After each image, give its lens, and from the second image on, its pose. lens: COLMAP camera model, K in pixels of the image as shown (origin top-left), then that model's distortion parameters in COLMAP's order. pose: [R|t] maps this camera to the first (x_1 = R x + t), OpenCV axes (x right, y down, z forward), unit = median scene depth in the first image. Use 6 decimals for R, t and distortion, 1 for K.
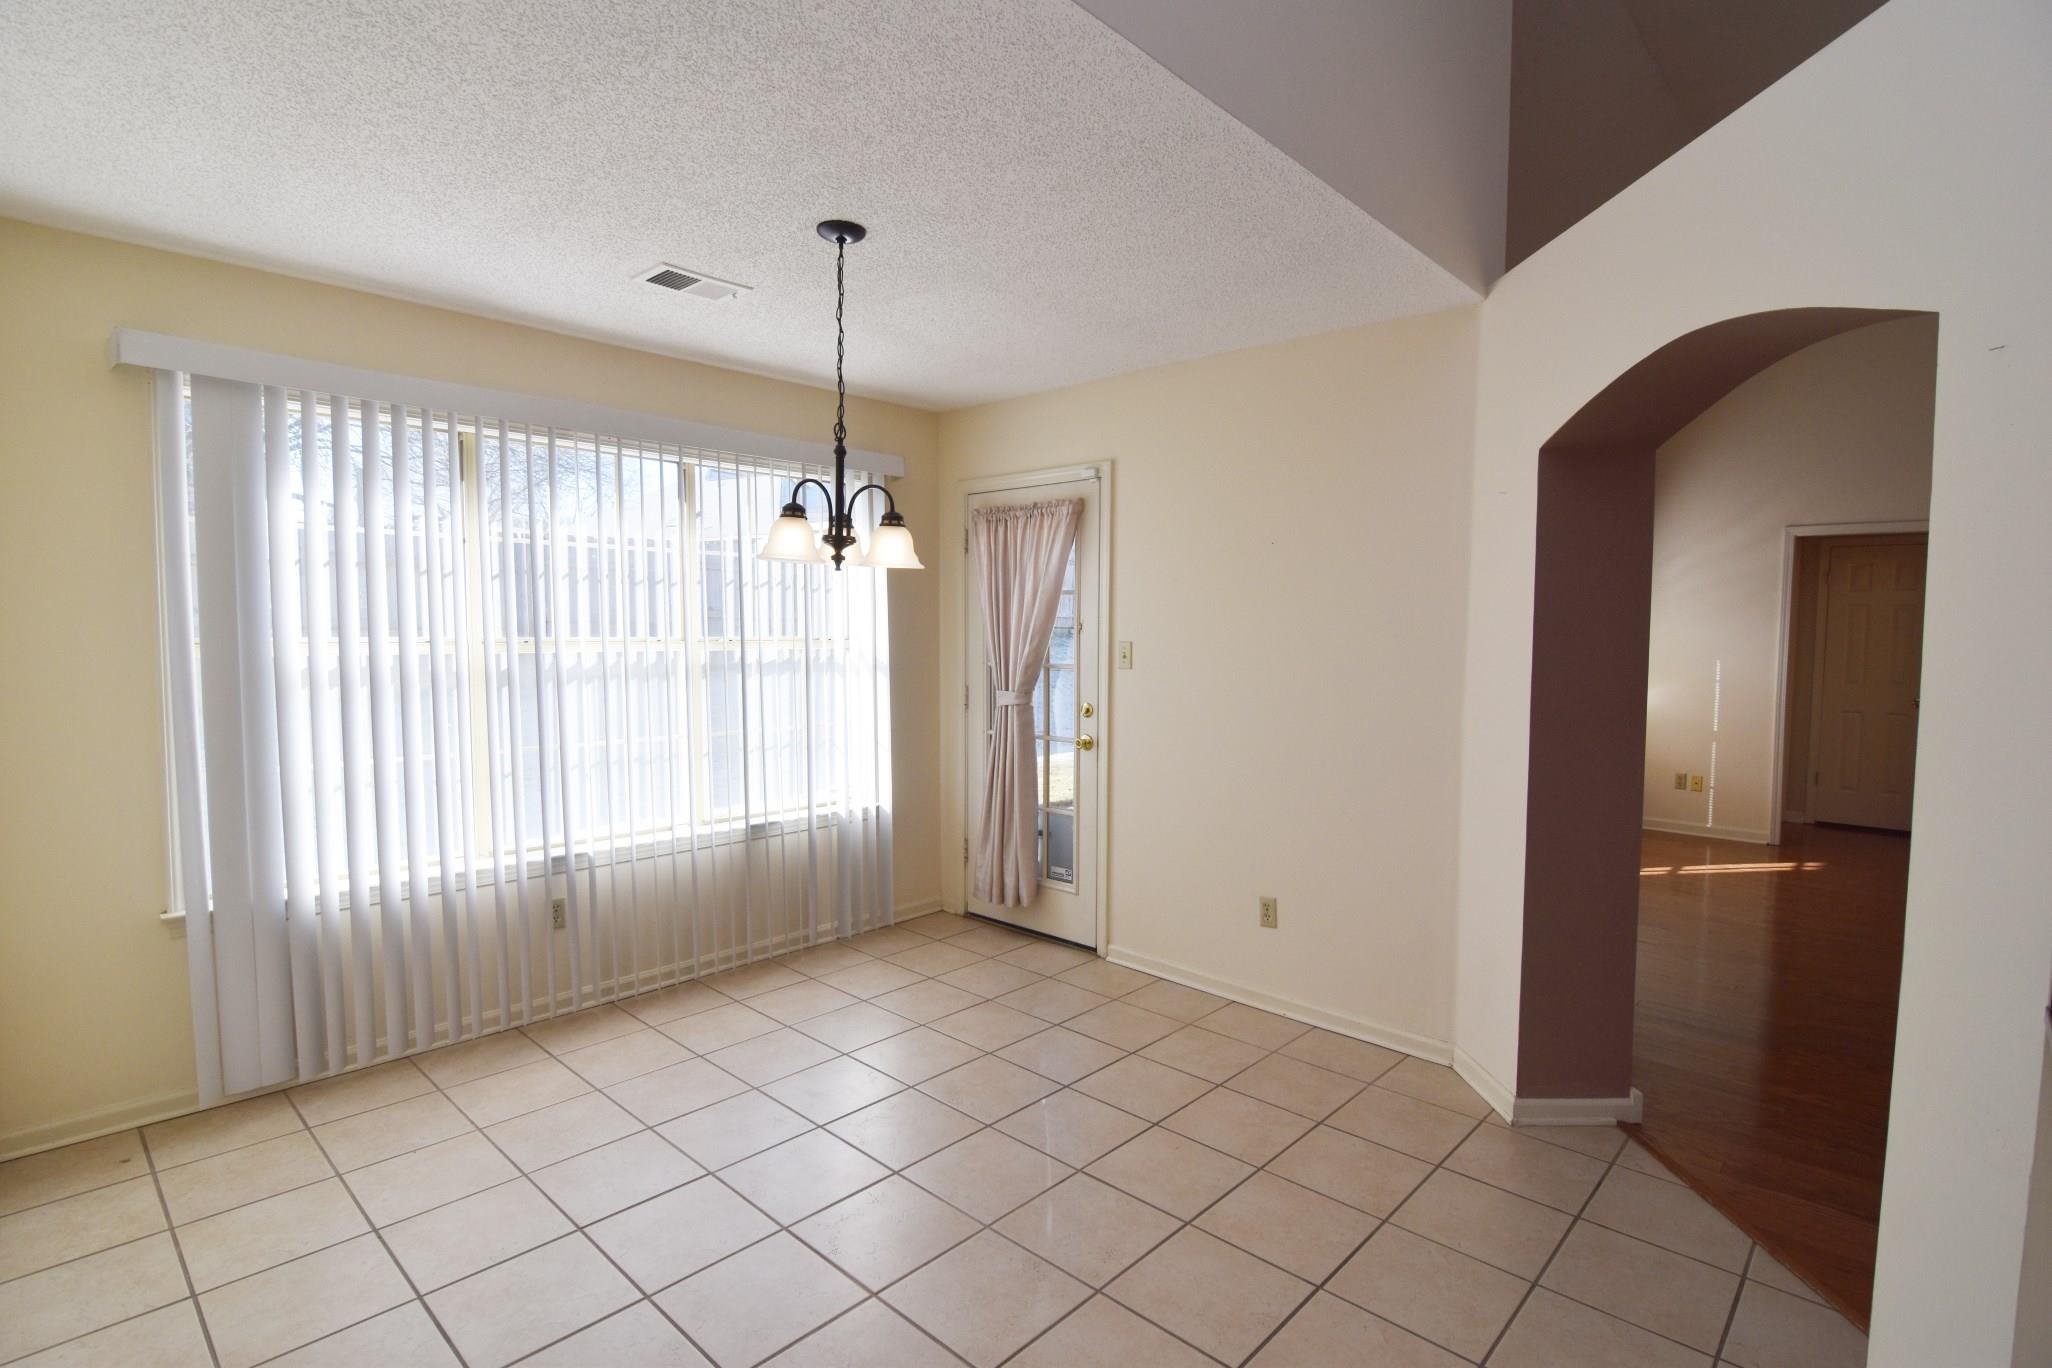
lens RADIAL K [[984.8, 0, 1031.3], [0, 984.8, 689.3], [0, 0, 1]] dist [-0.004724, -0.011138]
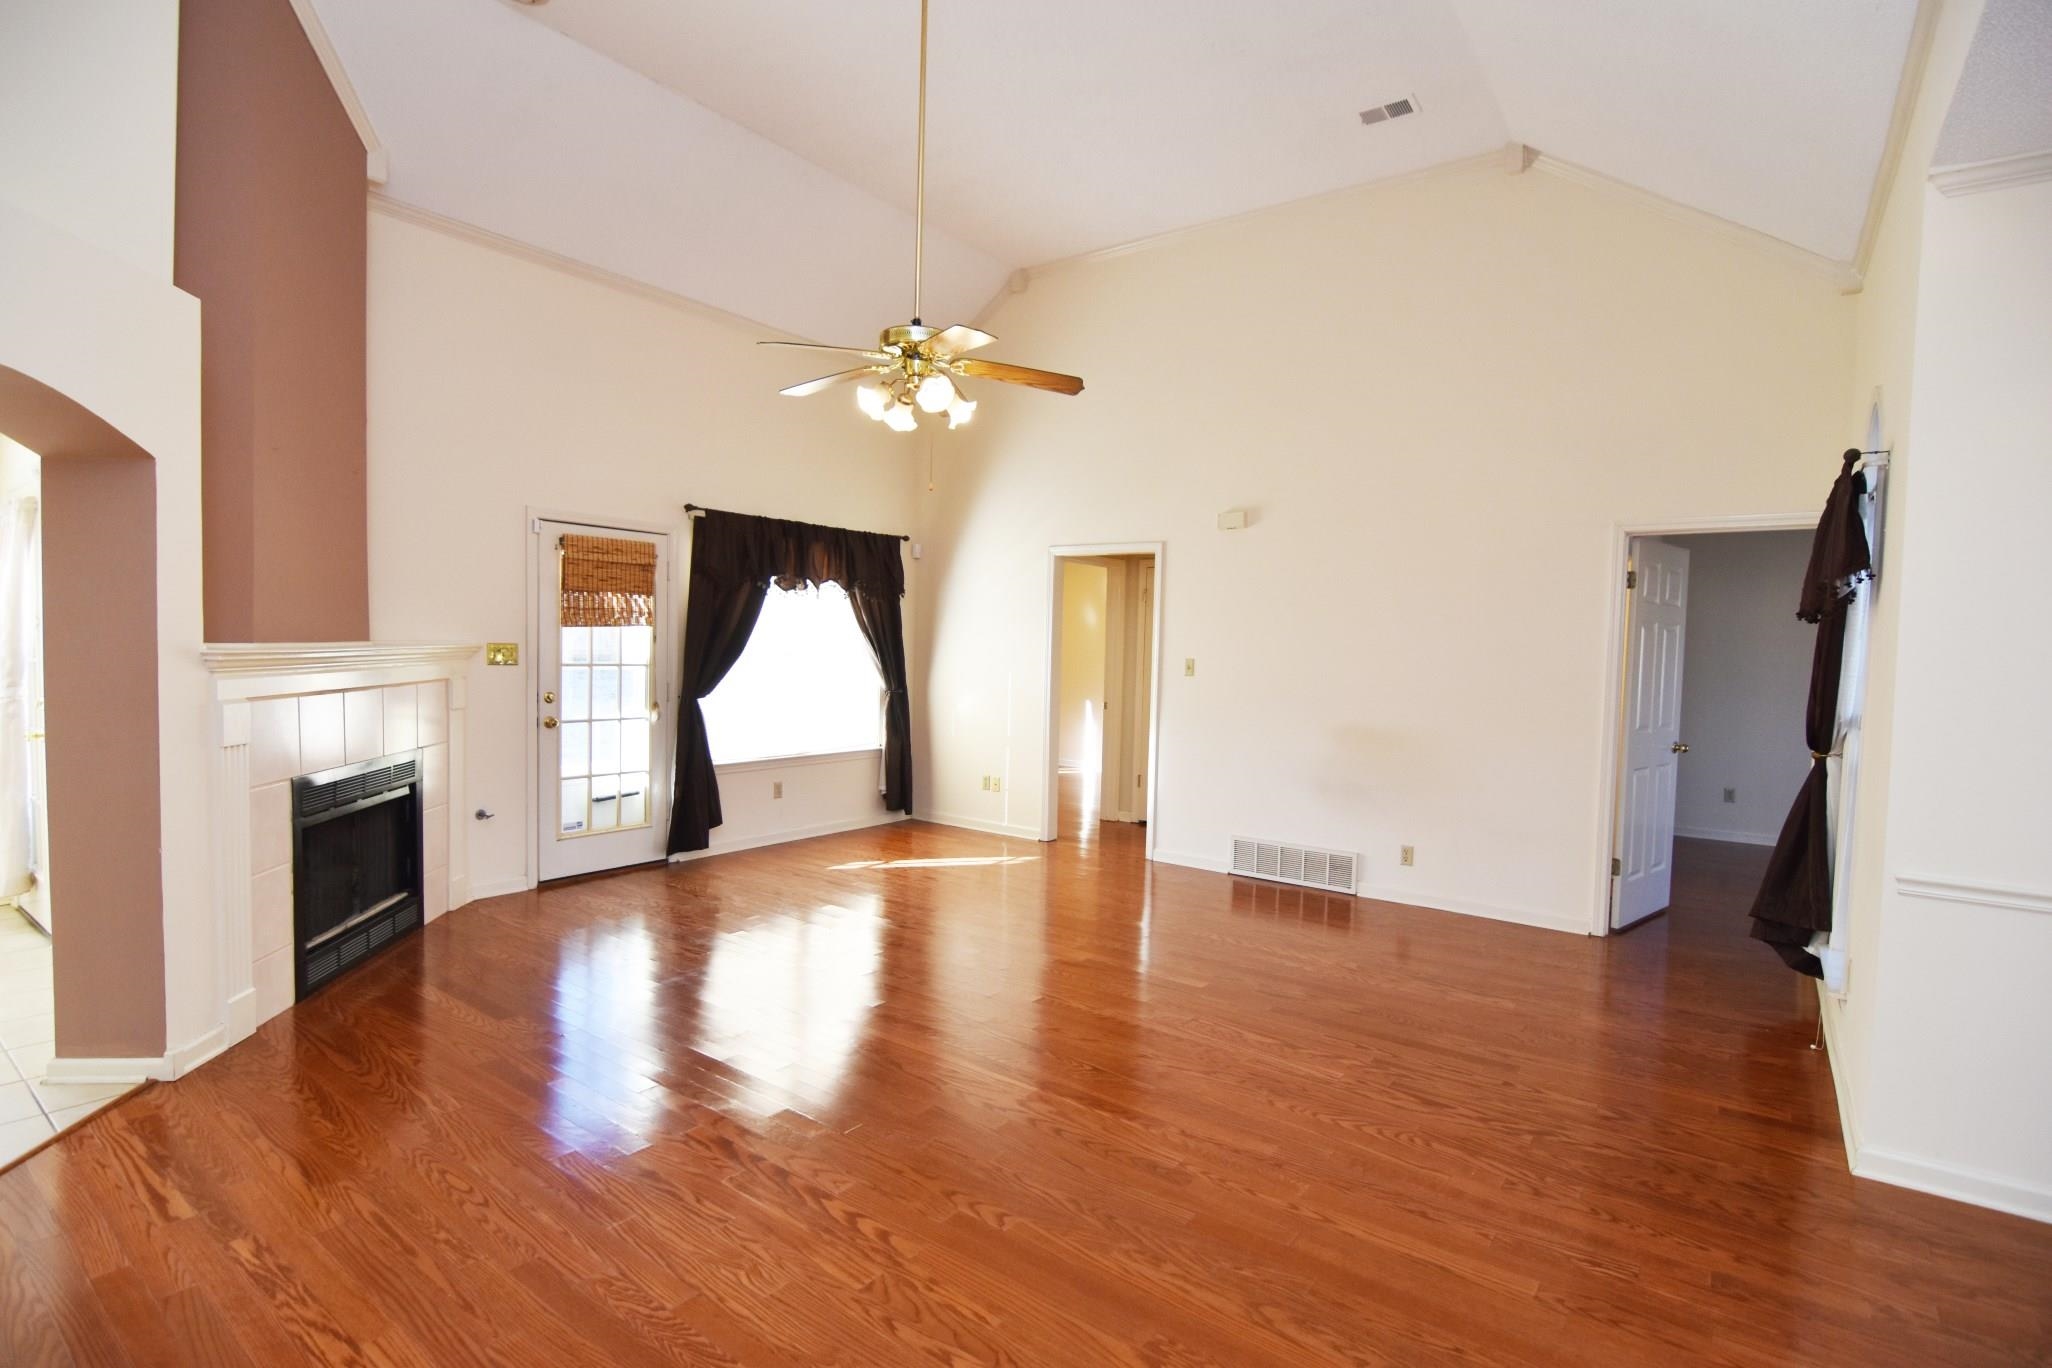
lens RADIAL K [[984.8, 0, 1028.8], [0, 984.8, 690.6], [0, 0, 1]] dist [-0.004724, -0.011138]
pose [[0.993082, 0.012072, 0.116797, 1.275200], [-0.011204, 0.999905, -0.008077, 0.003061], [-0.116883, 0.006713, 0.993123, -0.167799]]
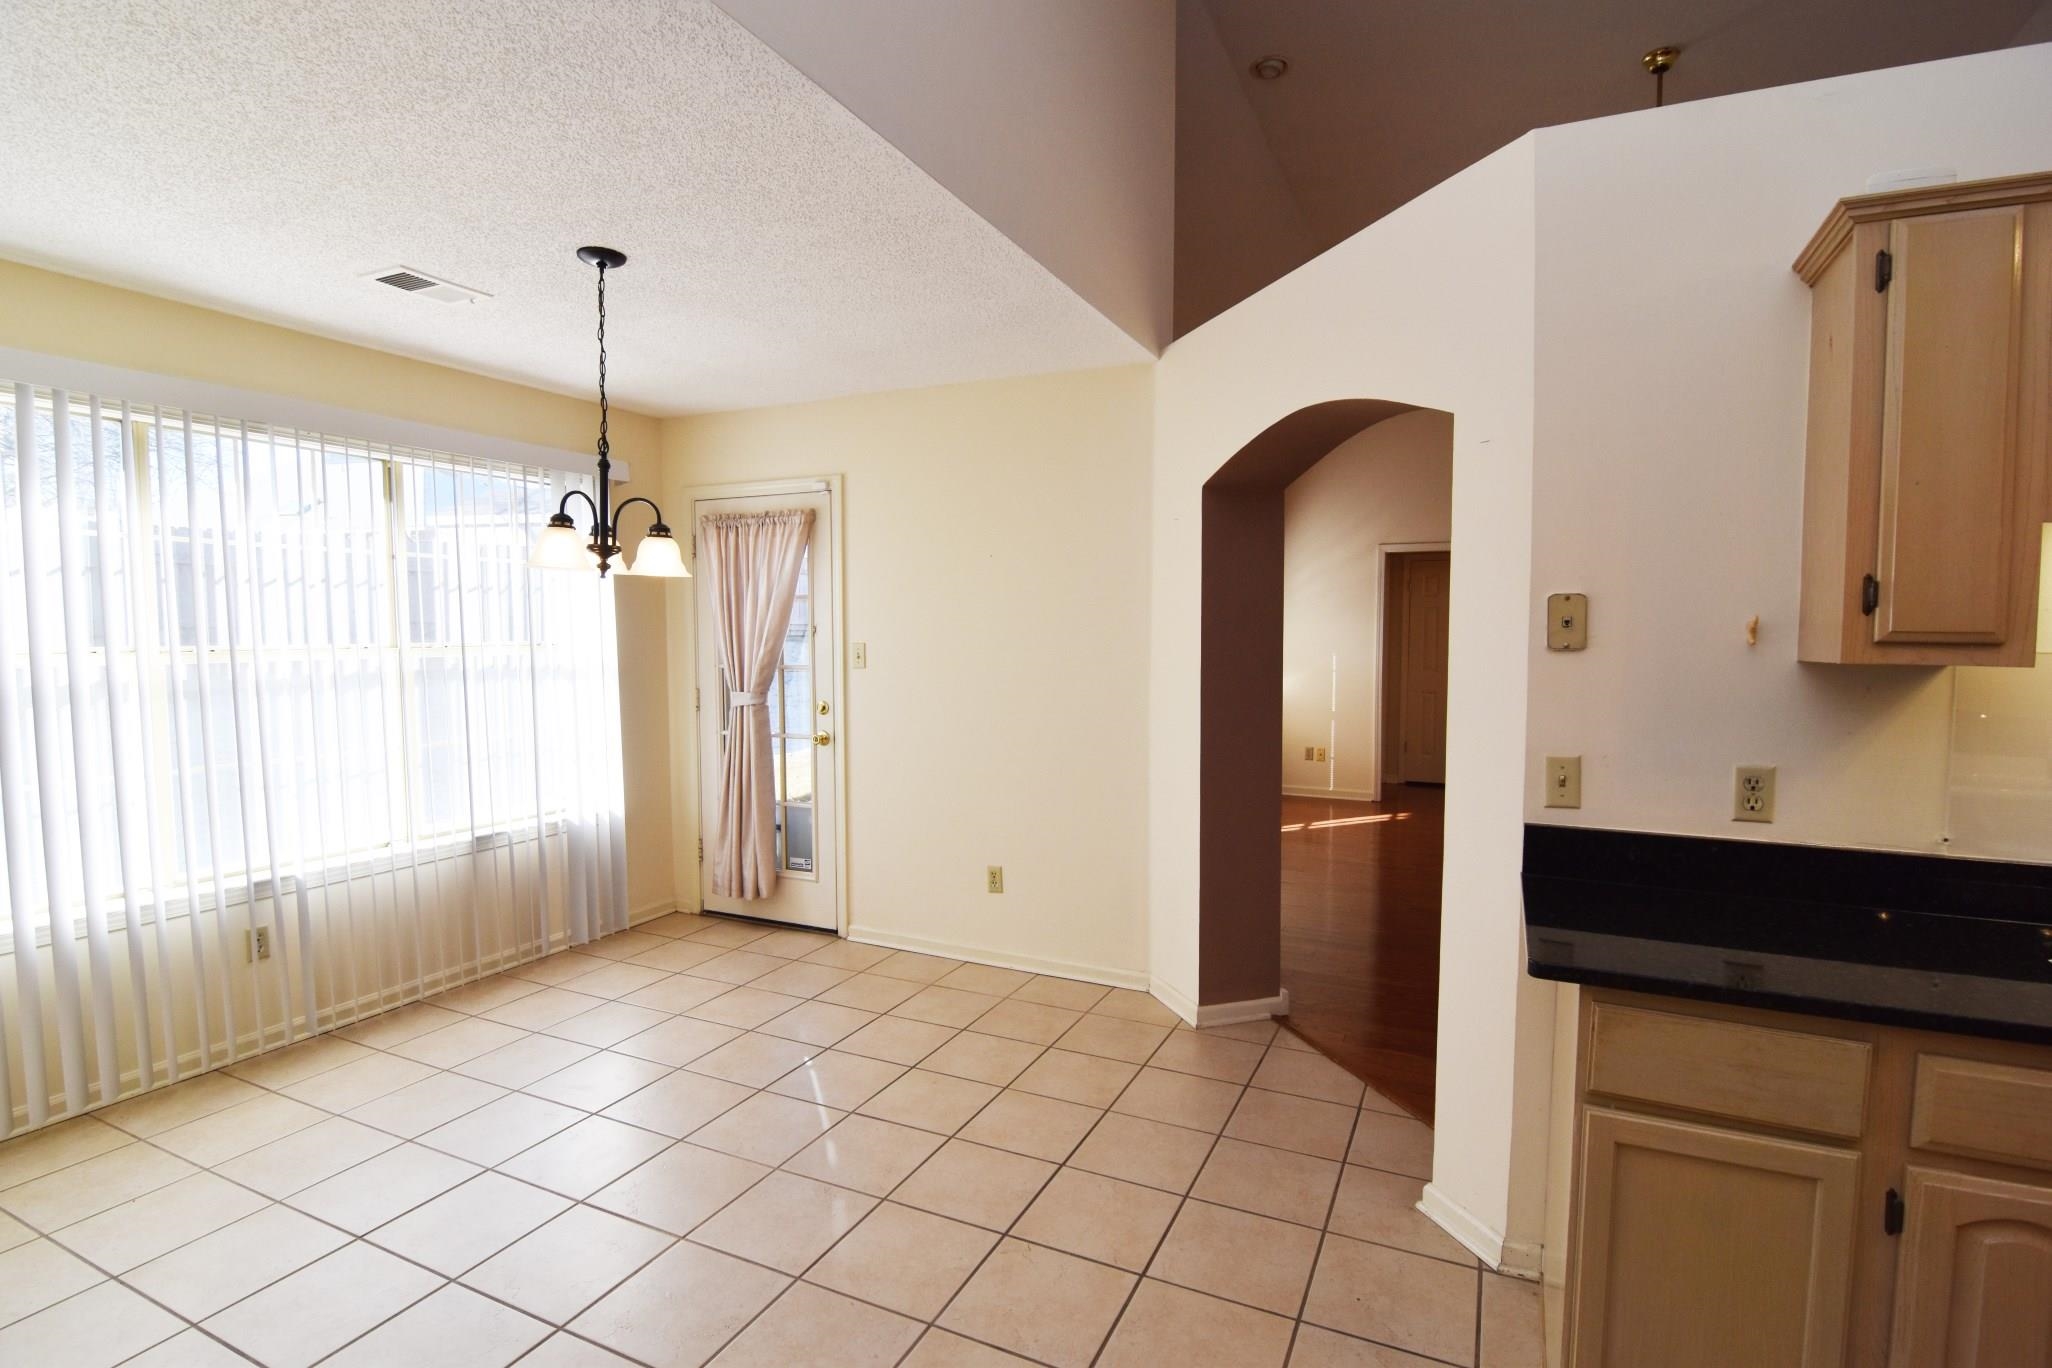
lens RADIAL K [[984.8, 0, 1031.4], [0, 984.8, 689.7], [0, 0, 1]] dist [-0.004724, -0.011138]
pose [[0.951878, -0.025903, 0.305381, -0.069148], [0.026403, 0.999648, 0.002492, 0.006286], [-0.305338, 0.005691, 0.952227, -0.110309]]
